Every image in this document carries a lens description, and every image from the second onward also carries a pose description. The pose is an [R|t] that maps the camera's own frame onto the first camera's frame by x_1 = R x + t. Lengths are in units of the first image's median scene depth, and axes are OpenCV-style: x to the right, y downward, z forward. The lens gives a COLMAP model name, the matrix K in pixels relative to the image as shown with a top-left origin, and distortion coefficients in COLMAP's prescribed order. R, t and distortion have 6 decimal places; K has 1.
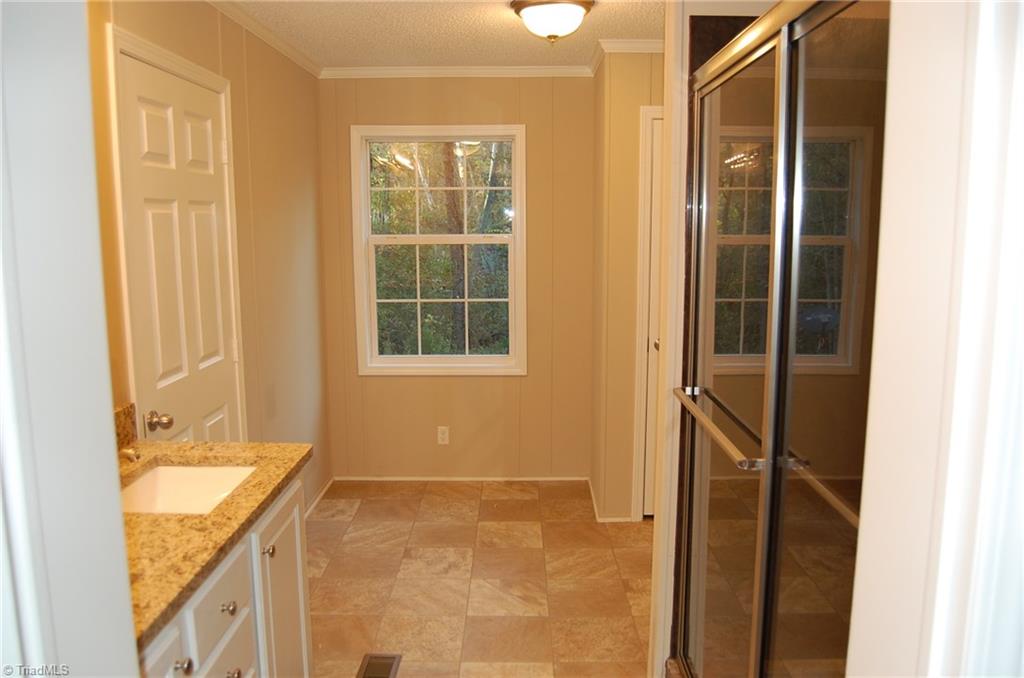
lens RADIAL K [[797.6, 0, 513.7], [0, 797.6, 346.4], [0, 0, 1]] dist [-0.088189, 0.027269]
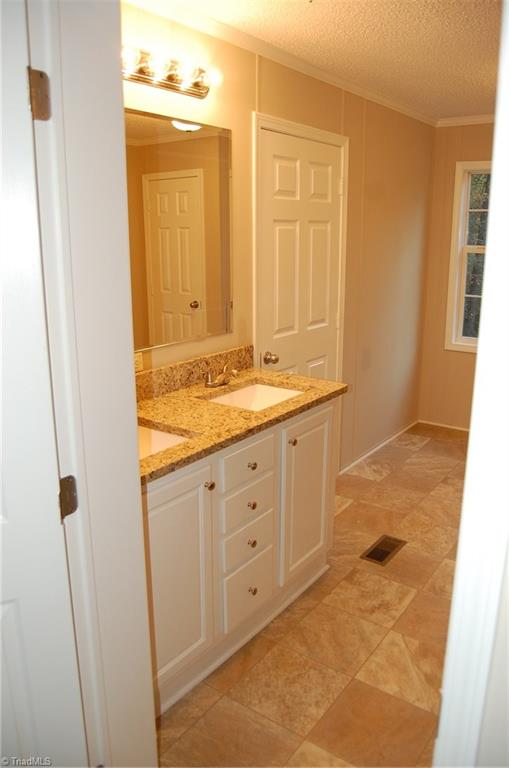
lens RADIAL K [[598.2, 0, 250.6], [0, 598.2, 382.2], [0, 0, 1]] dist [-0.088189, 0.027269]
pose [[0.803714, 0.142174, -0.577781, 0.226397], [-0.088012, 0.988758, 0.120875, -0.002294], [0.588471, -0.046297, 0.807192, -0.029777]]
